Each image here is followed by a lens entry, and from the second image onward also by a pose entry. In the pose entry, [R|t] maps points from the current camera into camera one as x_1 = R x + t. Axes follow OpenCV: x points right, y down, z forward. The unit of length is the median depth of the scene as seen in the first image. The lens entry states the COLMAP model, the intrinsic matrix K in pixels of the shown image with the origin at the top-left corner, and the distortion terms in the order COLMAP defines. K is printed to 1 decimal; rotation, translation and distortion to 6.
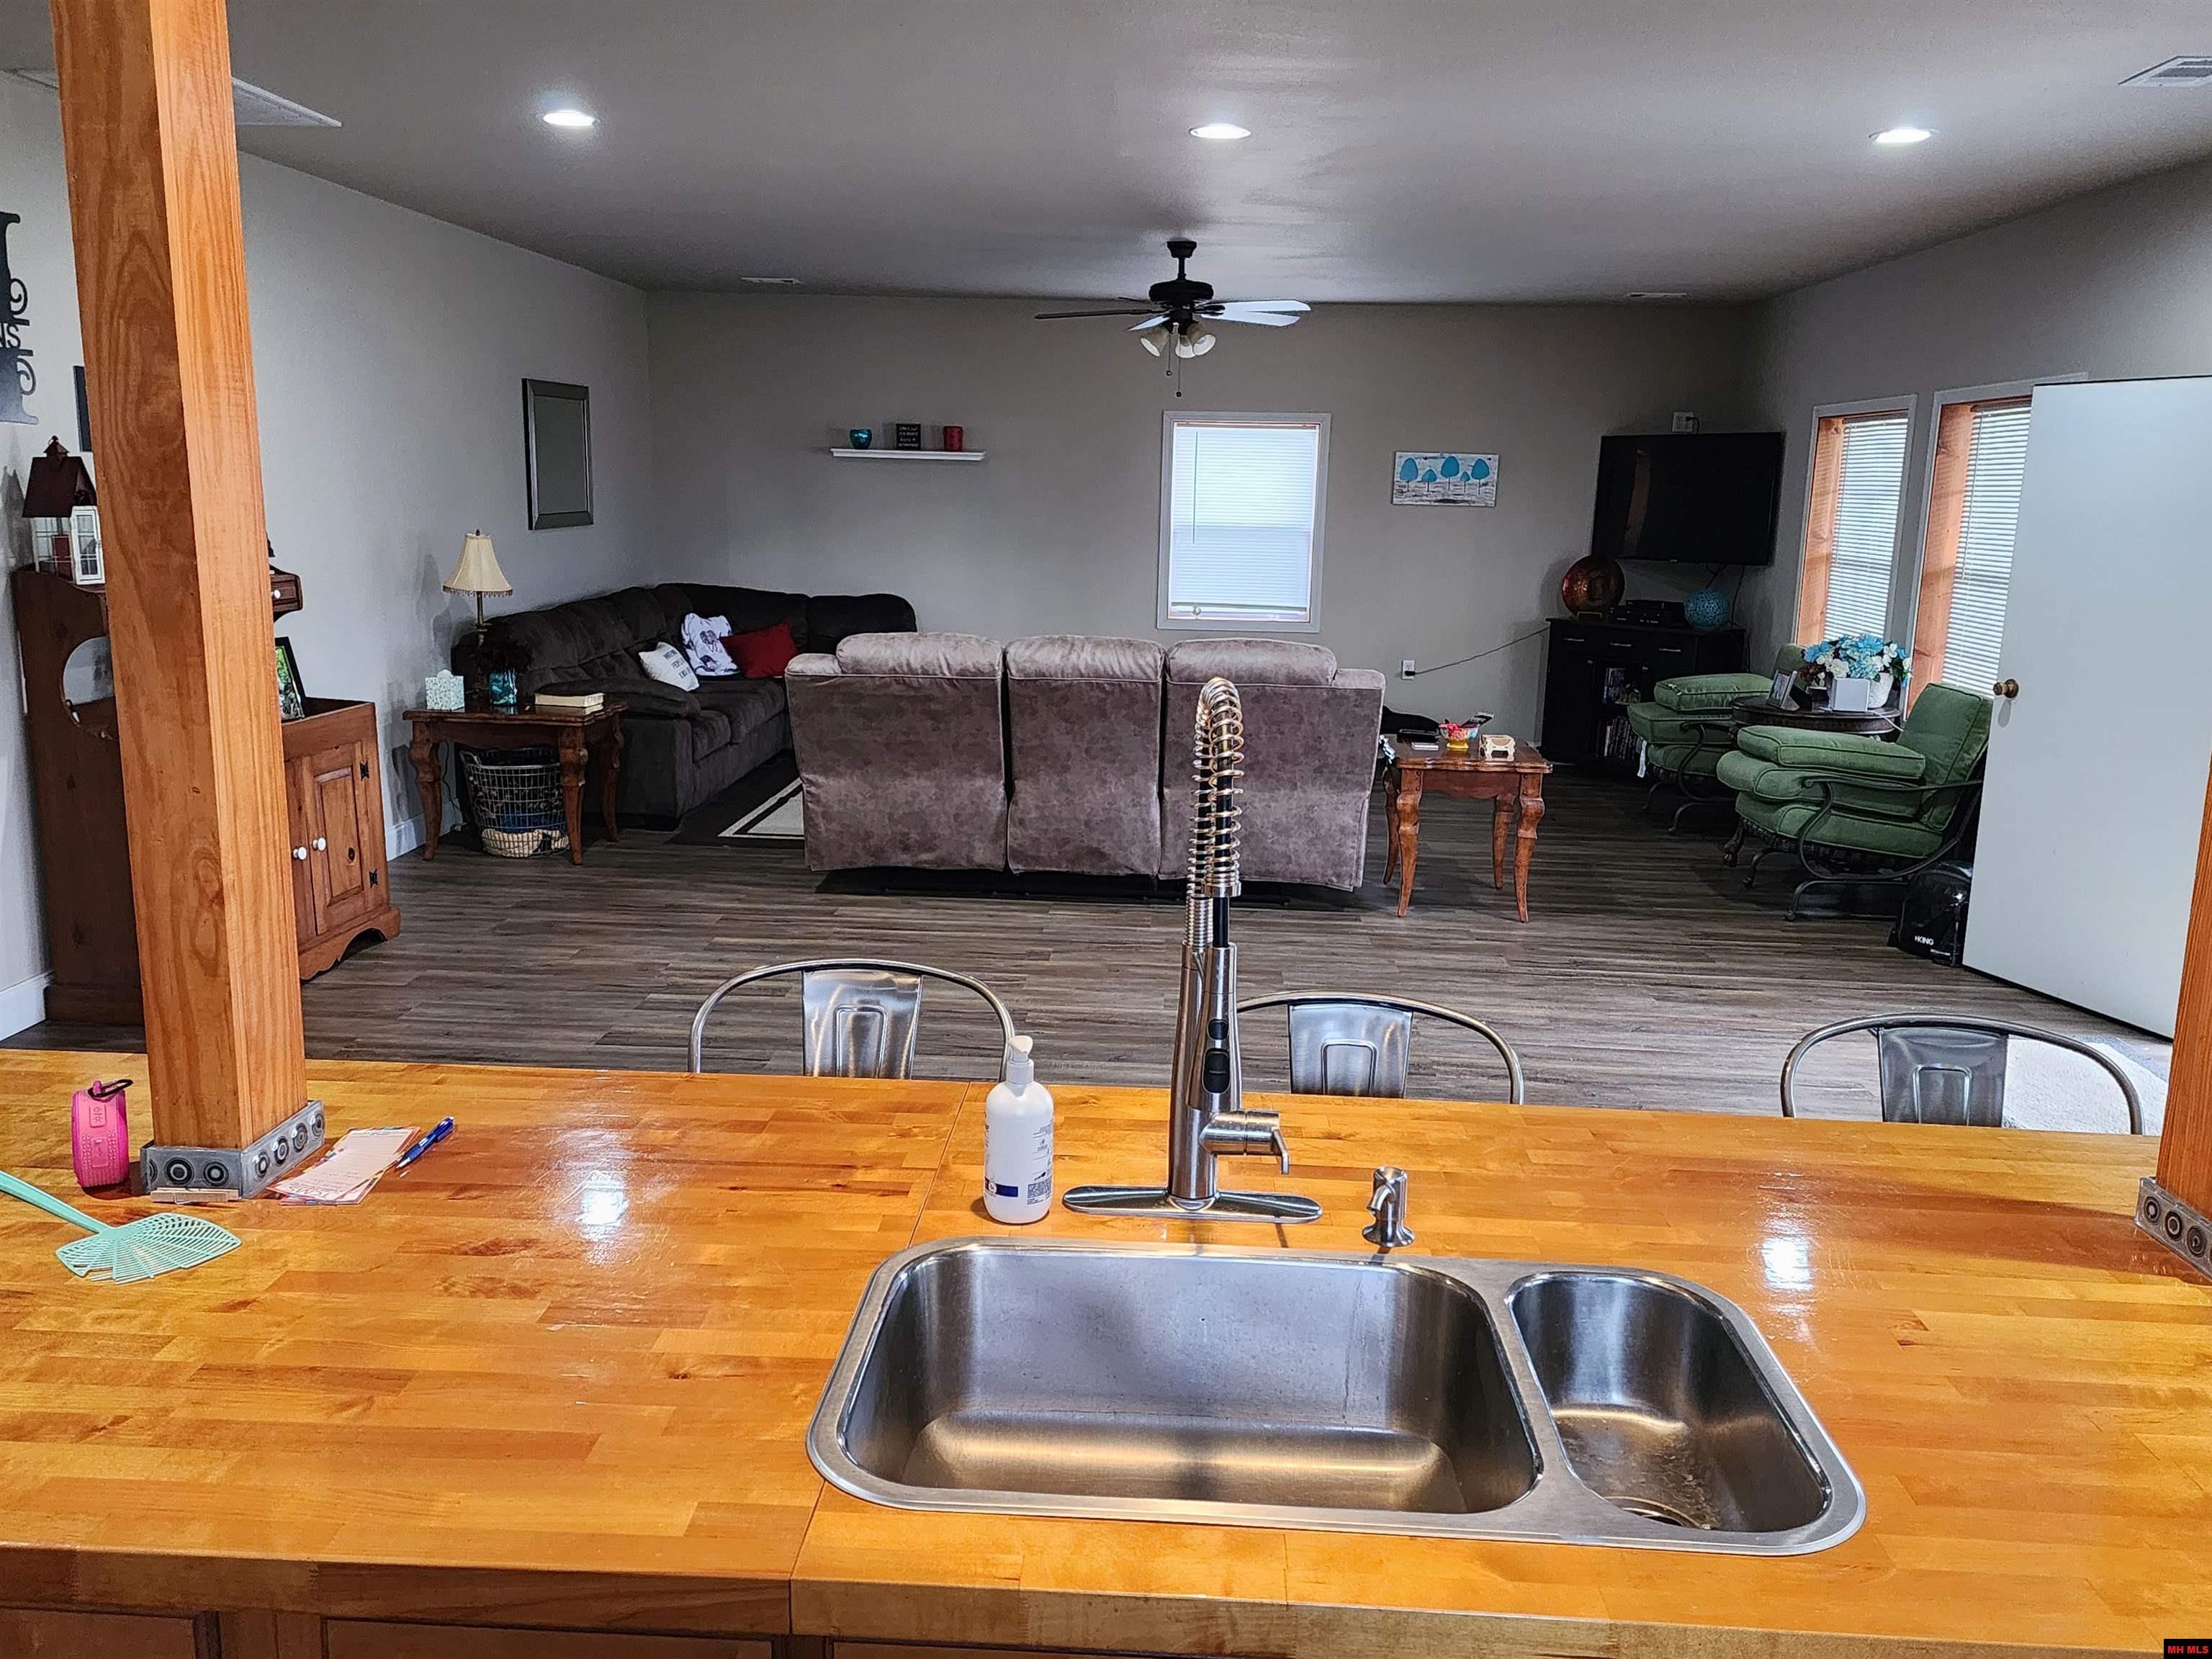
lens RADIAL K [[1758.1, 0, 1108.8], [0, 1758.1, 833.4], [0, 0, 1]] dist [0.090699, -0.016919]
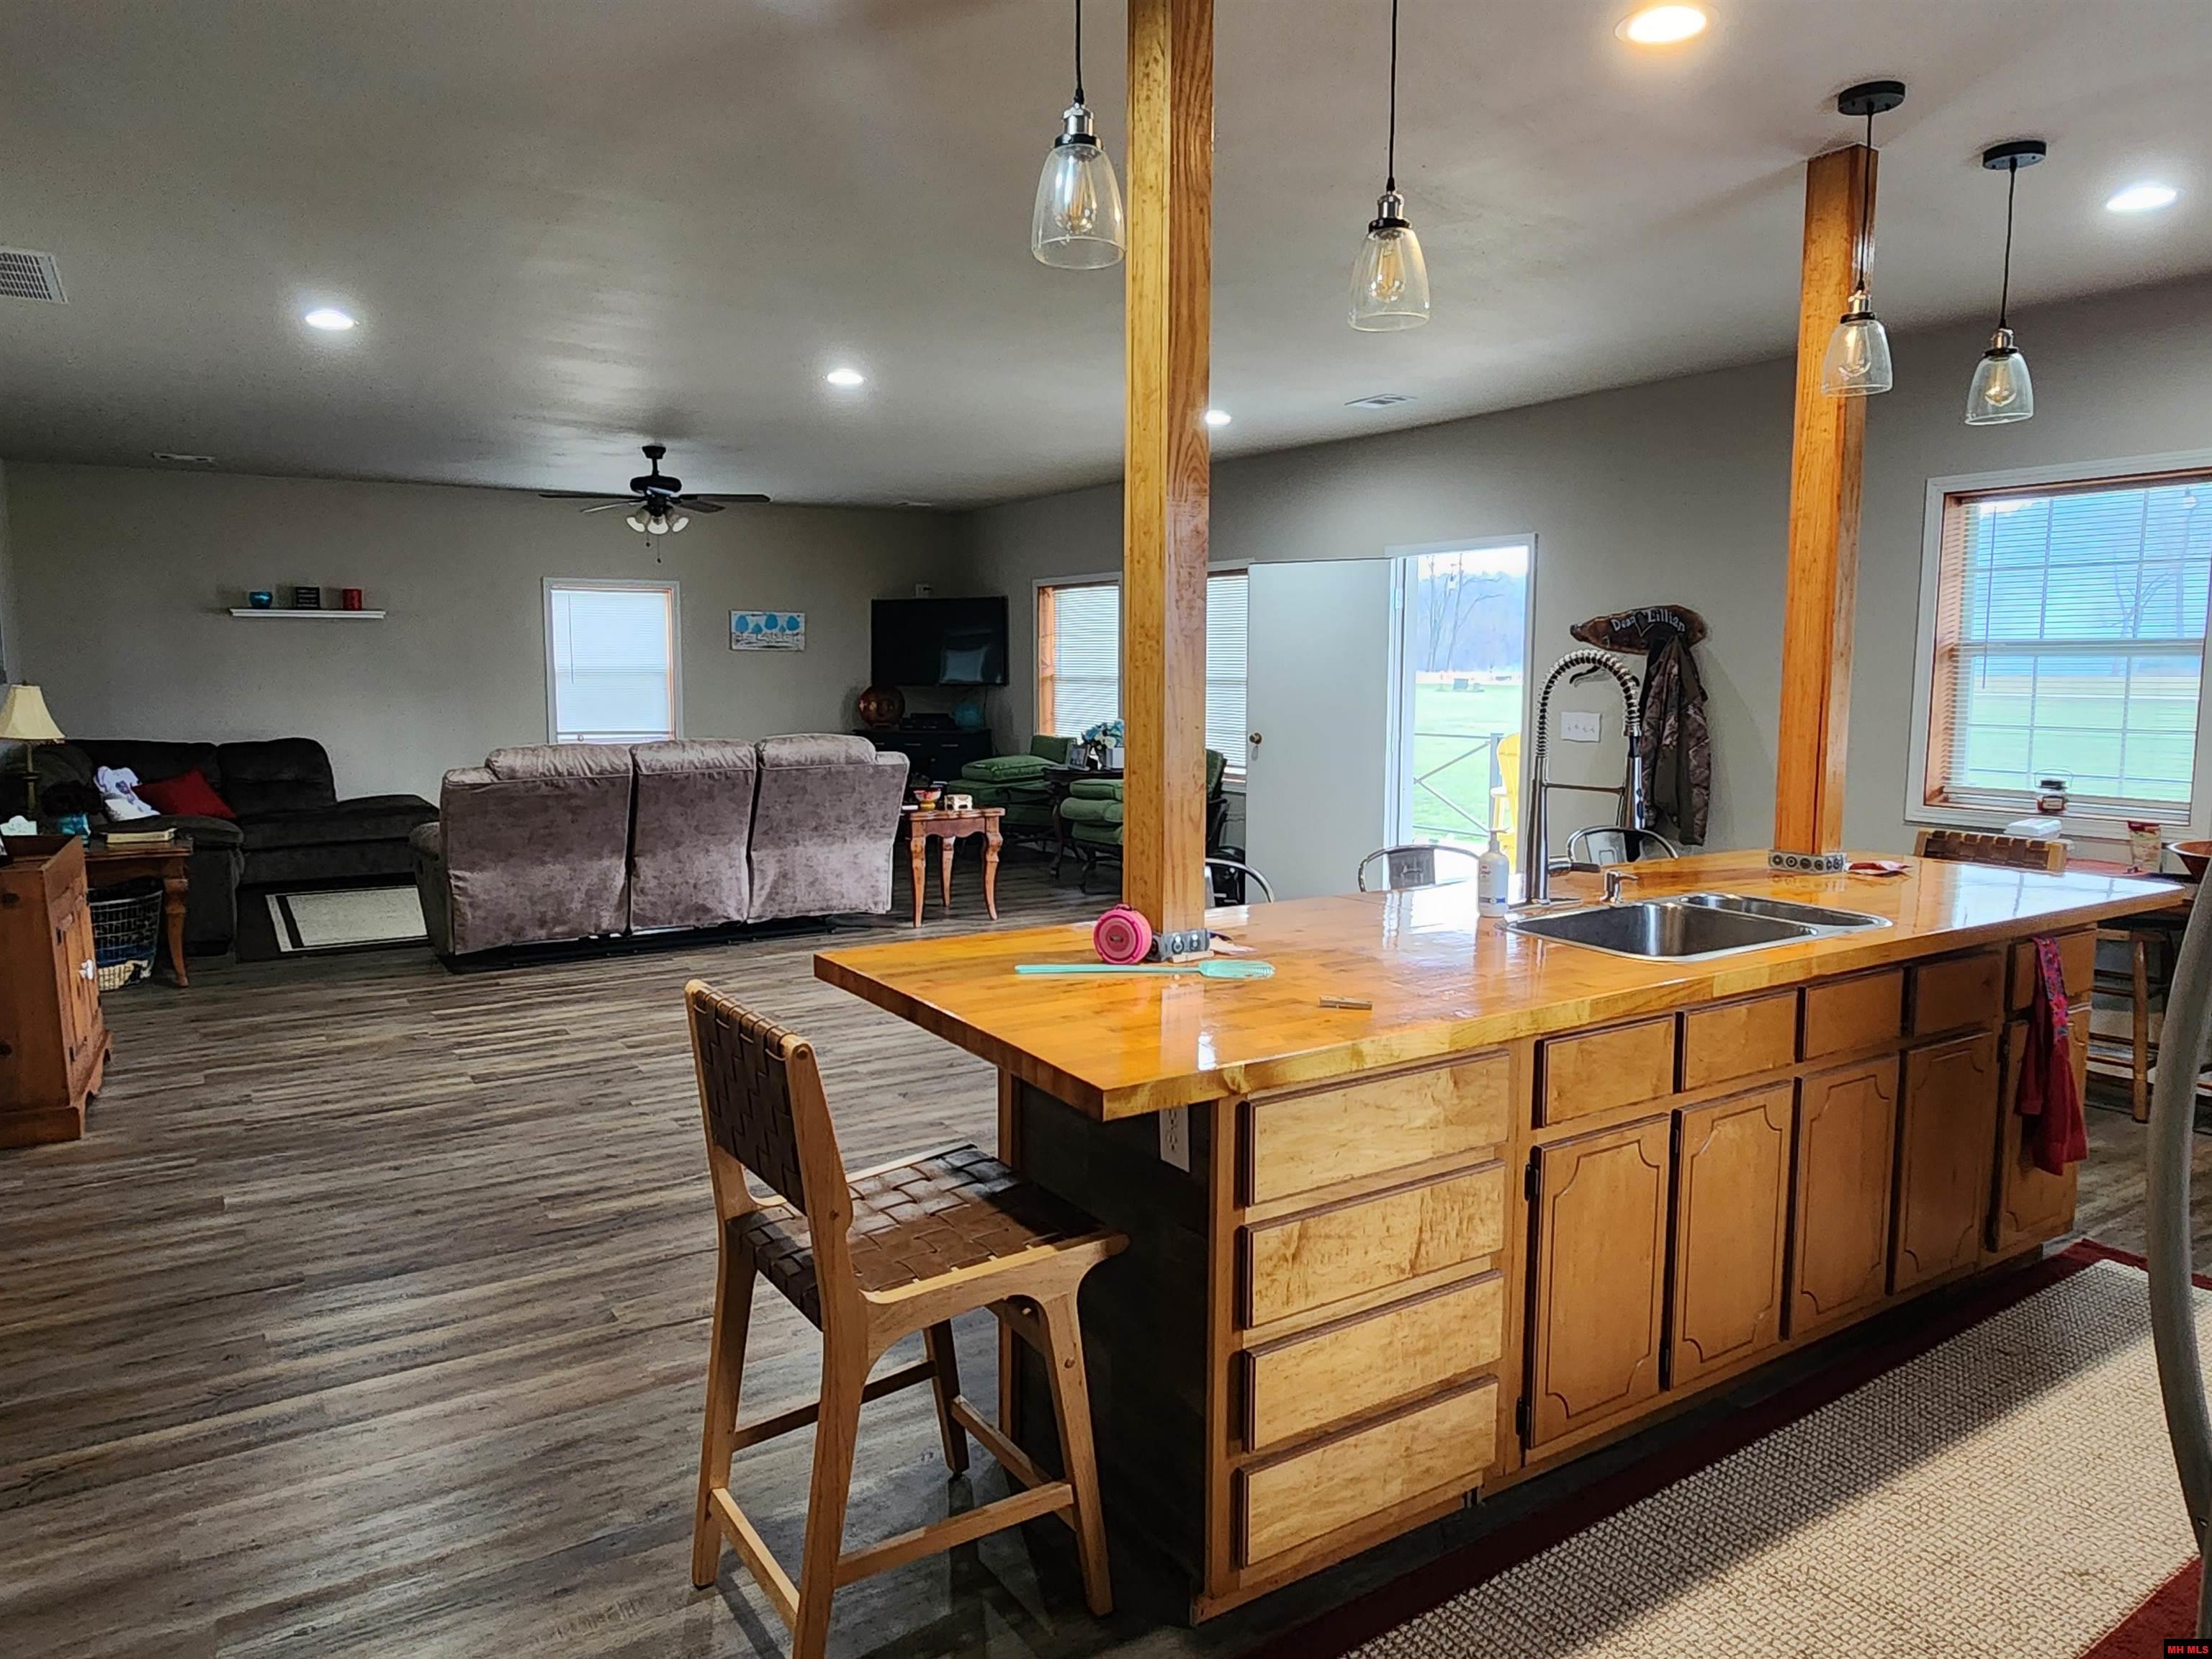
lens RADIAL K [[1453.7, 0, 1107.5], [0, 1453.7, 823.1], [0, 0, 1]] dist [0.001188, 0.002942]
pose [[0.818221, -0.087520, 0.568203, -0.358545], [0.132942, 0.990360, -0.038895, 0.029886], [-0.559322, 0.107363, 0.821969, -0.039124]]
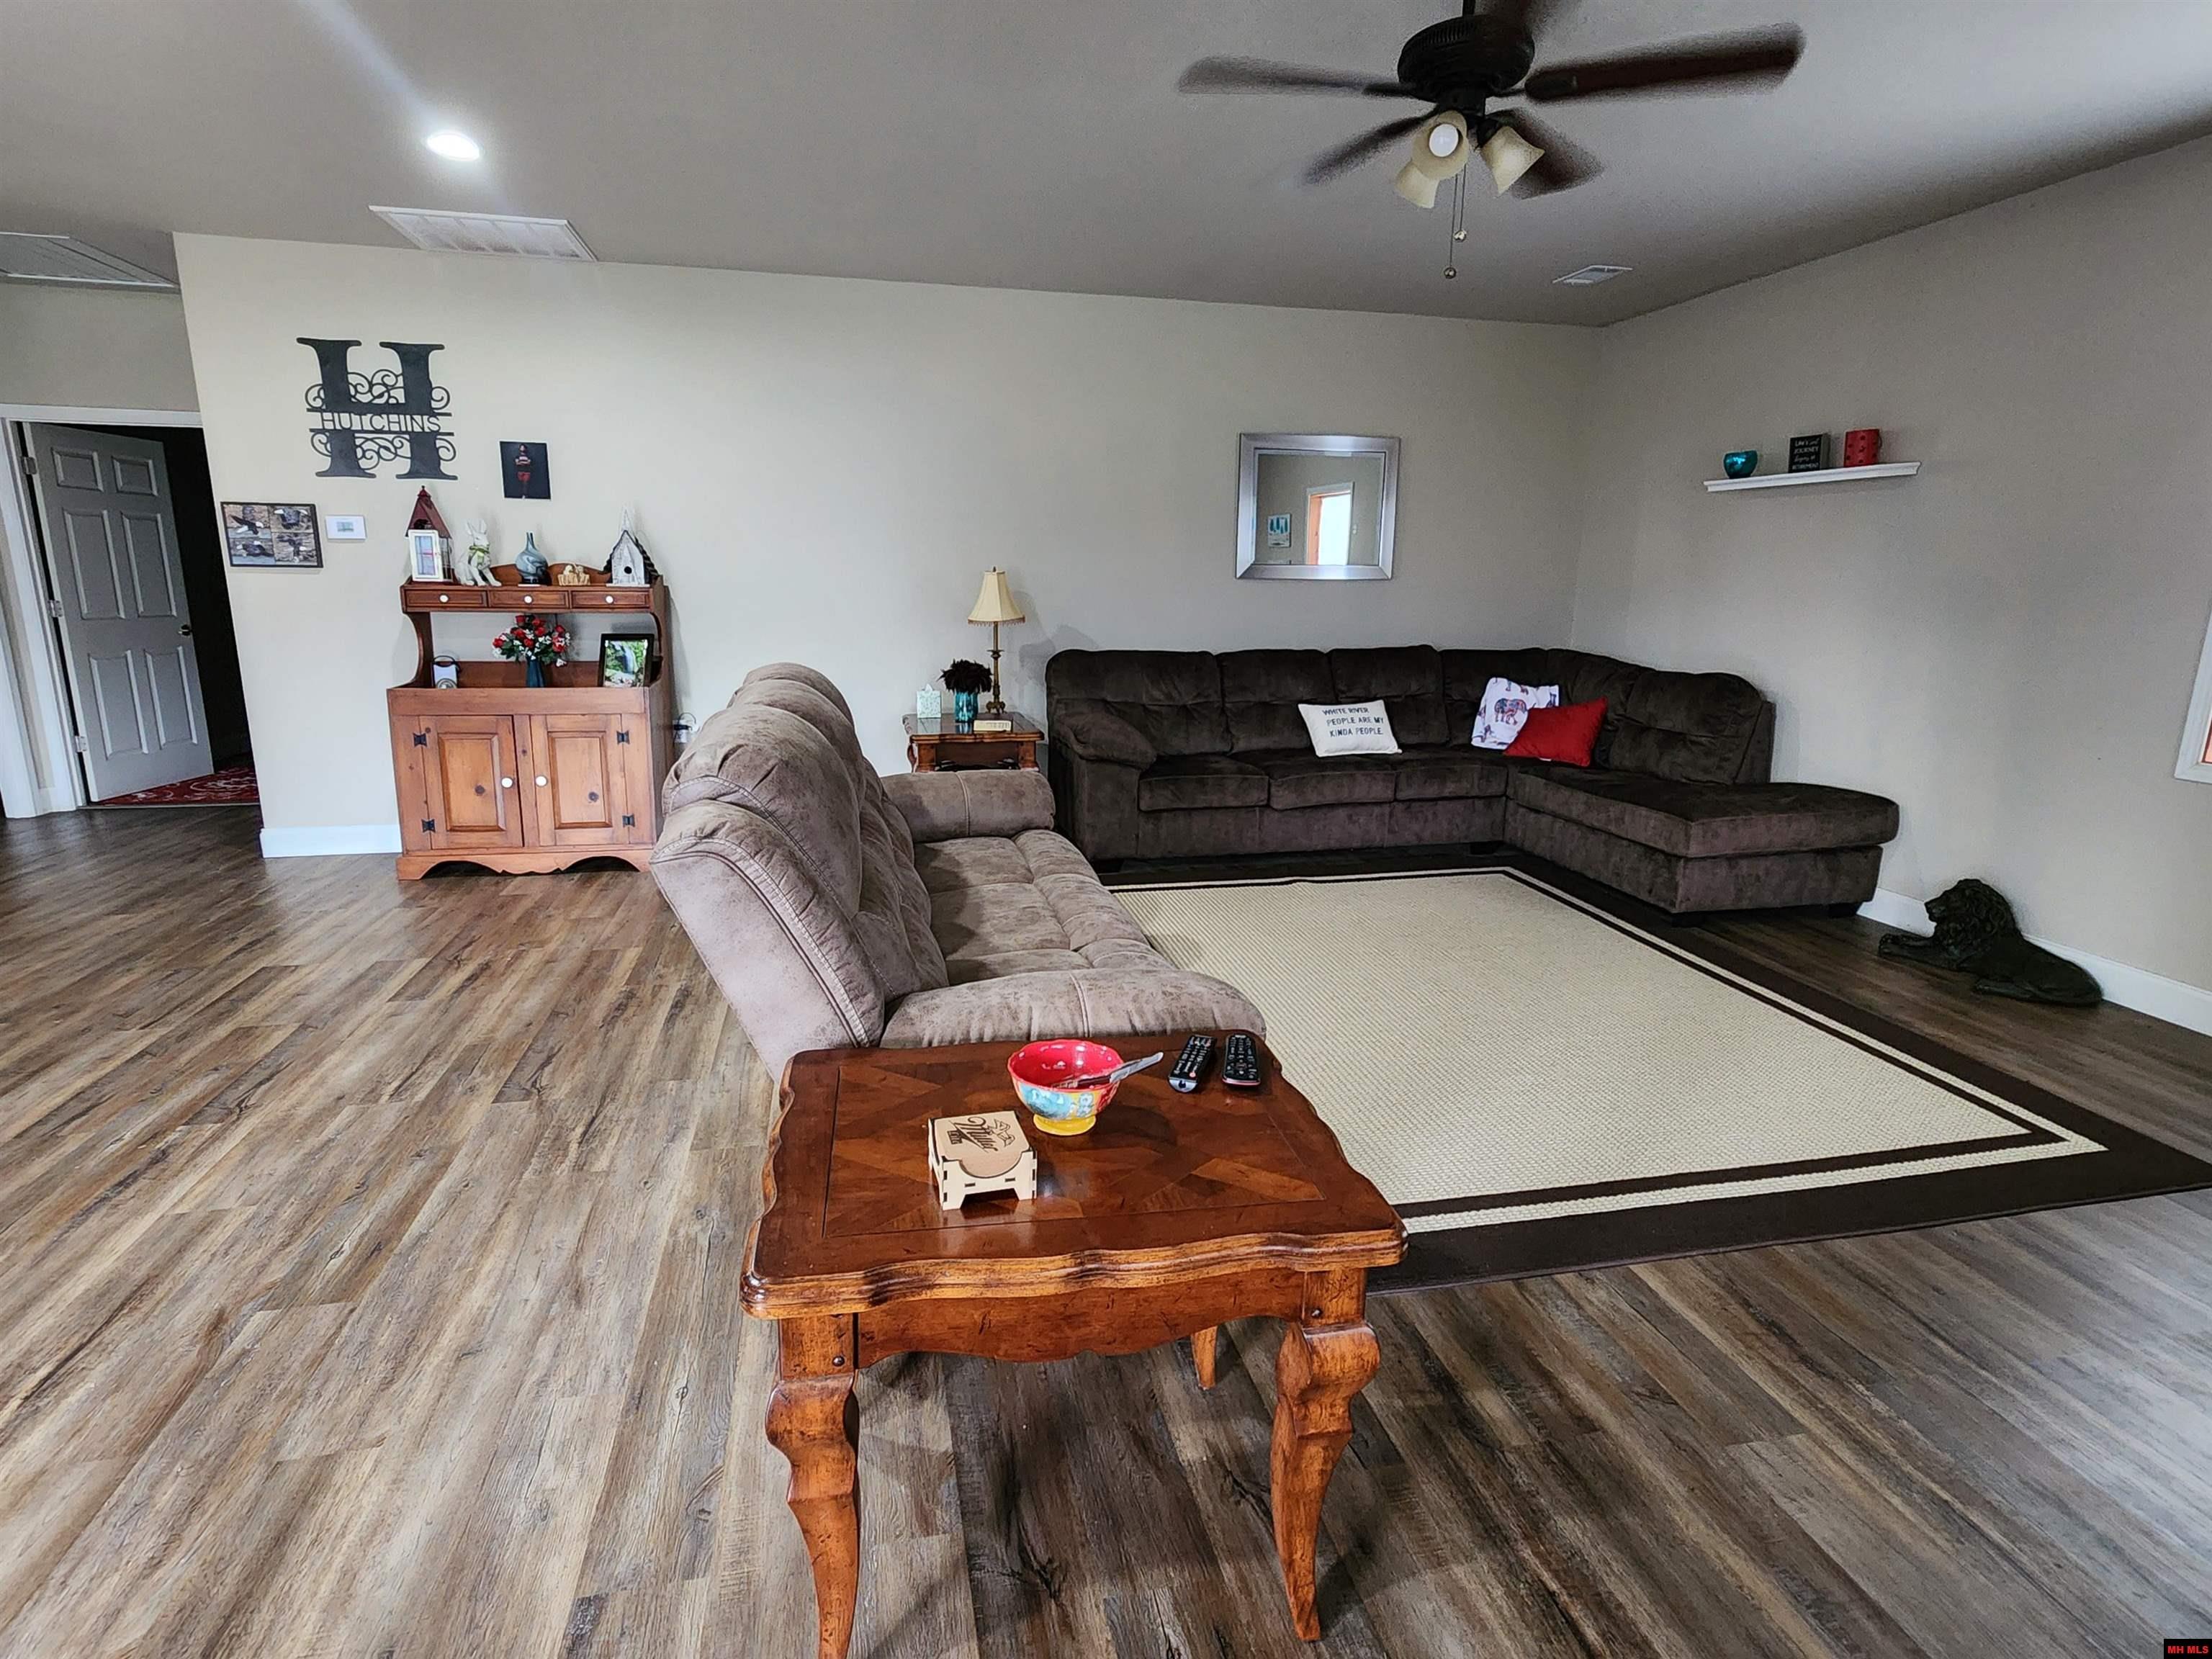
lens RADIAL K [[1127.6, 0, 1102.4], [0, 1127.6, 828.5], [0, 0, 1]] dist [0.003600, -0.000547]
pose [[0.265064, 0.197394, -0.943809, 0.403406], [-0.198119, 0.969086, 0.147040, -0.140409], [0.943658, 0.148012, 0.295978, 0.960931]]
